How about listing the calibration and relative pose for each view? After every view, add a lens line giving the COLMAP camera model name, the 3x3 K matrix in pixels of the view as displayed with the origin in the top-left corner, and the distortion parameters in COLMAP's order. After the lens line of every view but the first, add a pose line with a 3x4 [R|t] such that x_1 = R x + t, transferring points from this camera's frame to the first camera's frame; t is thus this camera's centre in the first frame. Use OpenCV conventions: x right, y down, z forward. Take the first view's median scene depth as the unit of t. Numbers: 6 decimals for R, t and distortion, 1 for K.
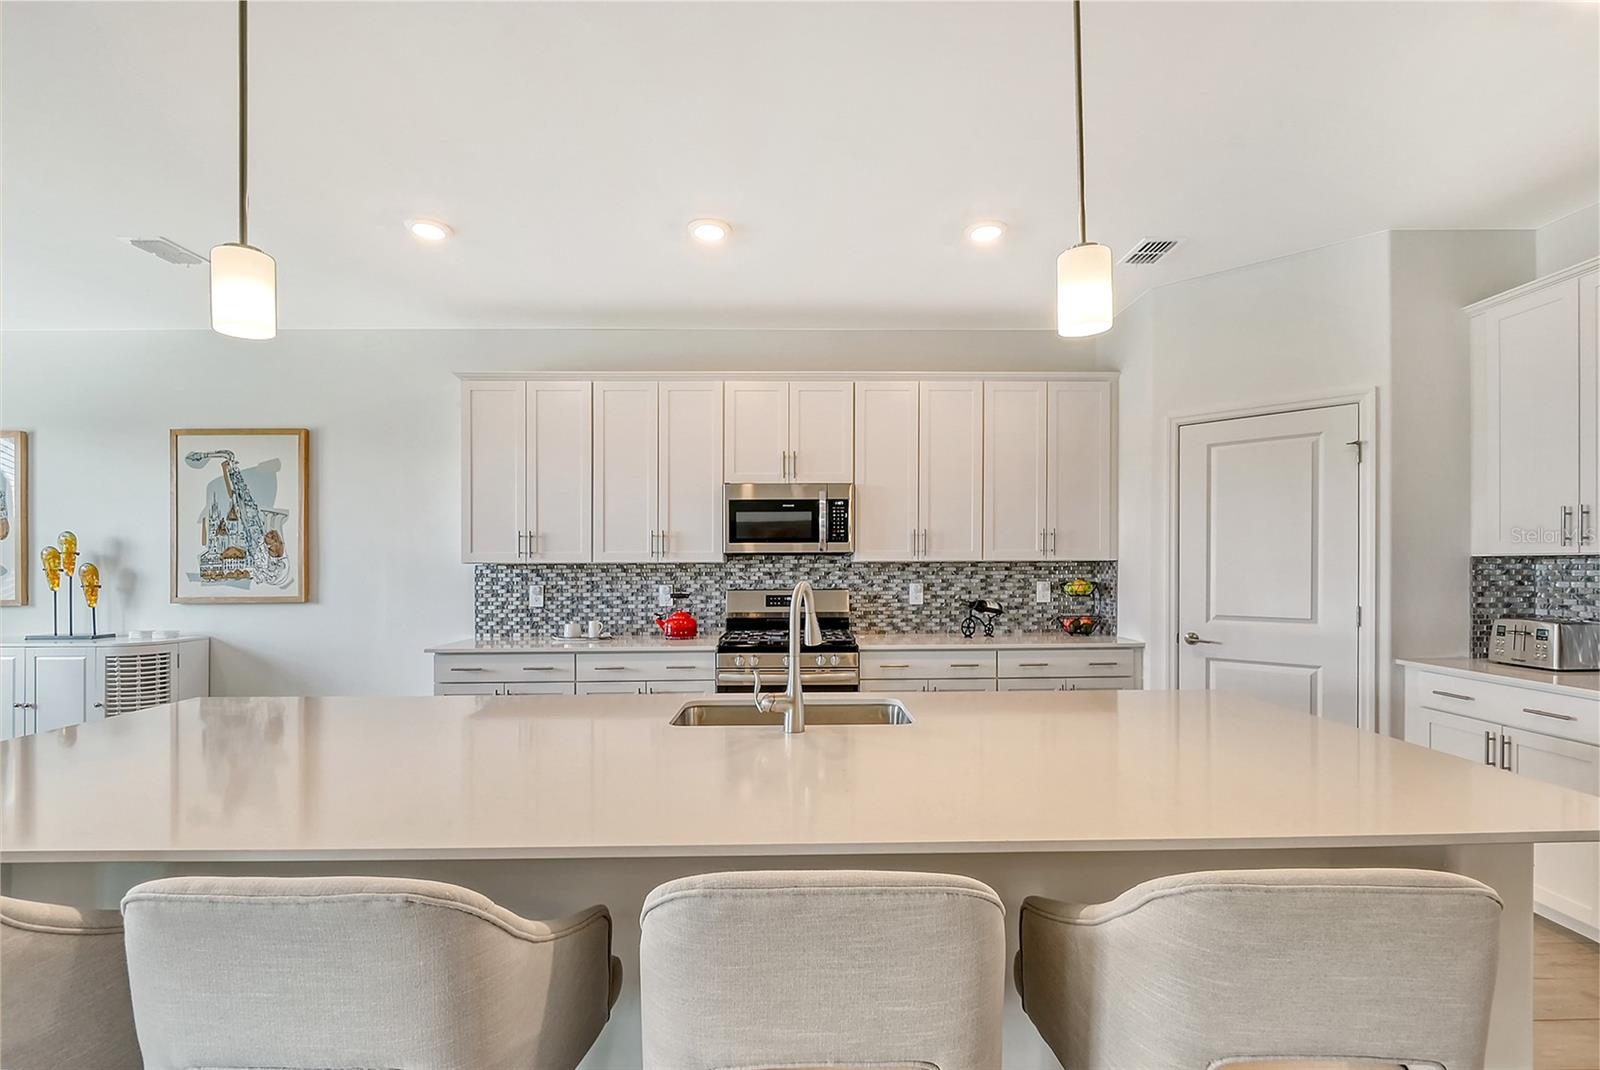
lens RADIAL K [[730.6, 0, 814.5], [0, 730.6, 570.1], [0, 0, 1]] dist [-0.000327, -0.003668]
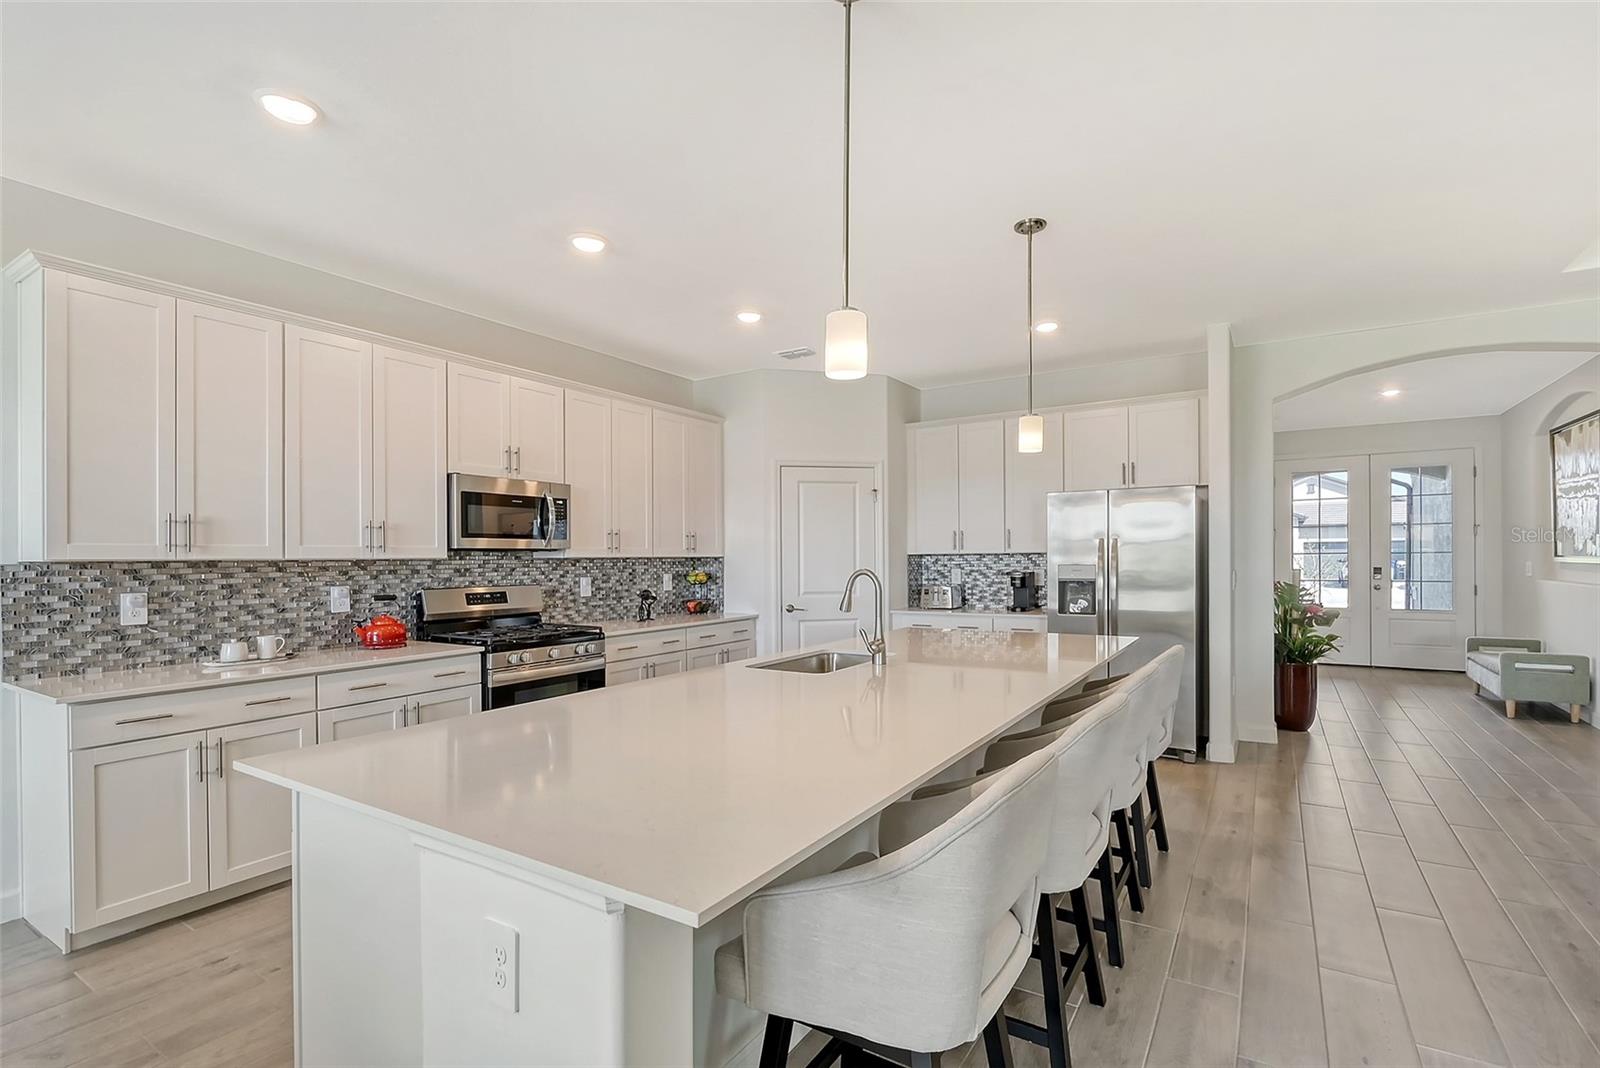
lens RADIAL K [[731.1, 0, 813.1], [0, 731.1, 562.0], [0, 0, 1]] dist [-0.000124, -0.003813]
pose [[0.548828, -0.005119, 0.835919, -0.603785], [0.012150, 0.999924, -0.001854, 0.001039], [-0.835847, 0.011174, 0.548849, 0.108654]]
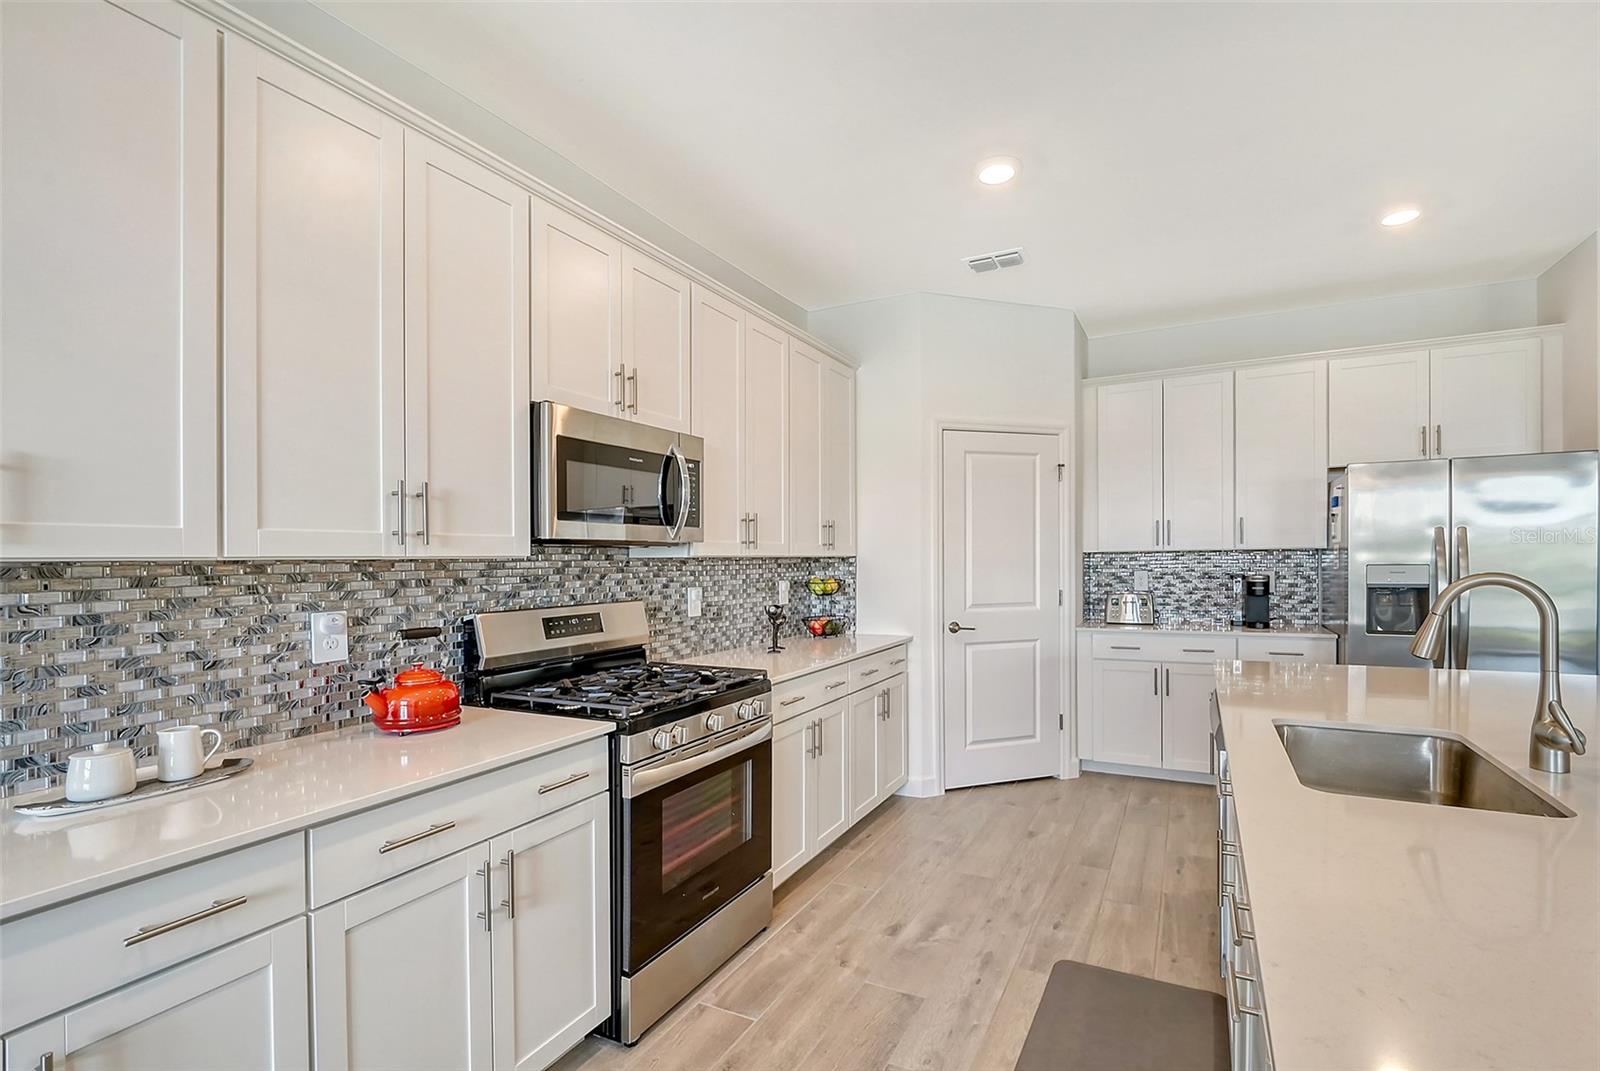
lens RADIAL K [[730.6, 0, 821.0], [0, 730.6, 561.1], [0, 0, 1]] dist [-0.000327, -0.003668]
pose [[0.470845, -0.003109, 0.882210, -0.447271], [0.017348, 0.999833, -0.005735, -0.001642], [-0.882045, 0.018005, 0.470821, 0.556252]]
